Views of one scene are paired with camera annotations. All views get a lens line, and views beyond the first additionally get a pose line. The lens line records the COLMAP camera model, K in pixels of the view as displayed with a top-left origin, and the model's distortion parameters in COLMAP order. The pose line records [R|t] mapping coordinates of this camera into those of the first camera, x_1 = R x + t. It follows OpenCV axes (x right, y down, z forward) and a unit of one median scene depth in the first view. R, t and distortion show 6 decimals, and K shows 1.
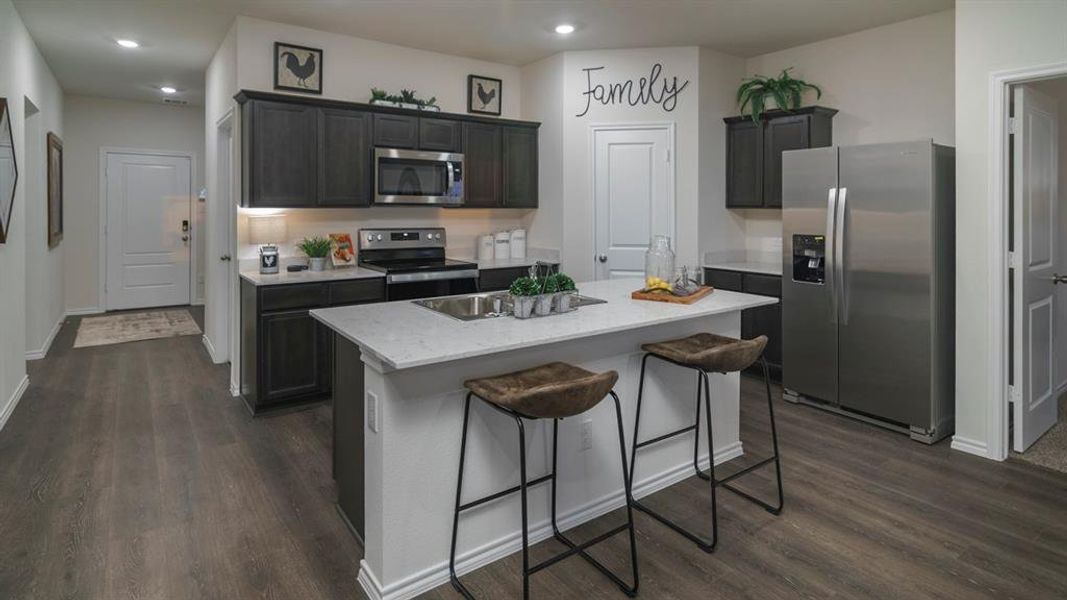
lens RADIAL K [[549.5, 0, 531.3], [0, 549.5, 249.7], [0, 0, 1]] dist [-0.002974, 0.000074]
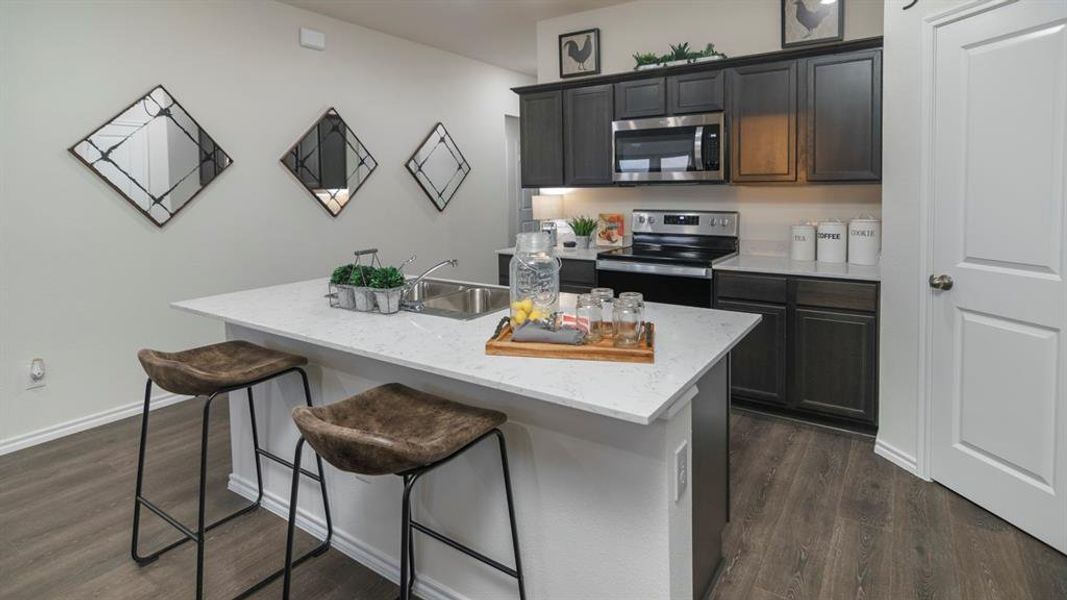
lens RADIAL K [[564.5, 0, 533.1], [0, 564.5, 232.6], [0, 0, 1]] dist [0.000535, 0.001163]
pose [[0.333705, 0.067937, -0.940226, 0.514079], [-0.057770, 0.996999, 0.051535, -0.036827], [0.940906, 0.037119, 0.336629, 0.507009]]
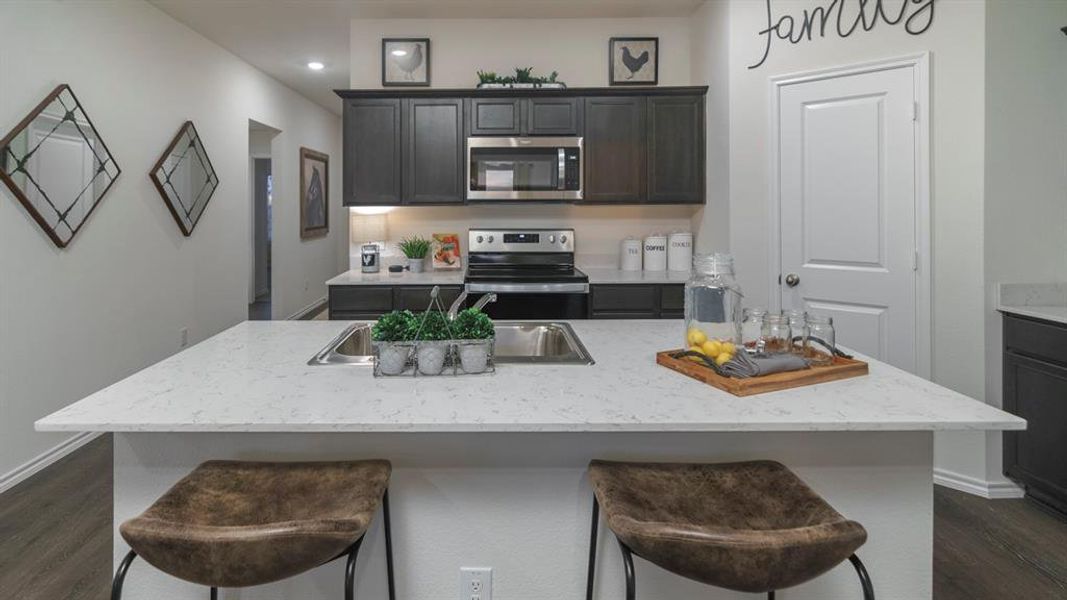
lens RADIAL K [[555.4, 0, 477.8], [0, 555.4, 221.0], [0, 0, 1]] dist [0.003145, 0.001544]
pose [[0.805277, 0.008415, -0.592839, 0.231862], [-0.036693, 0.998690, -0.035665, -0.017979], [0.591762, 0.050474, 0.804531, 0.268403]]
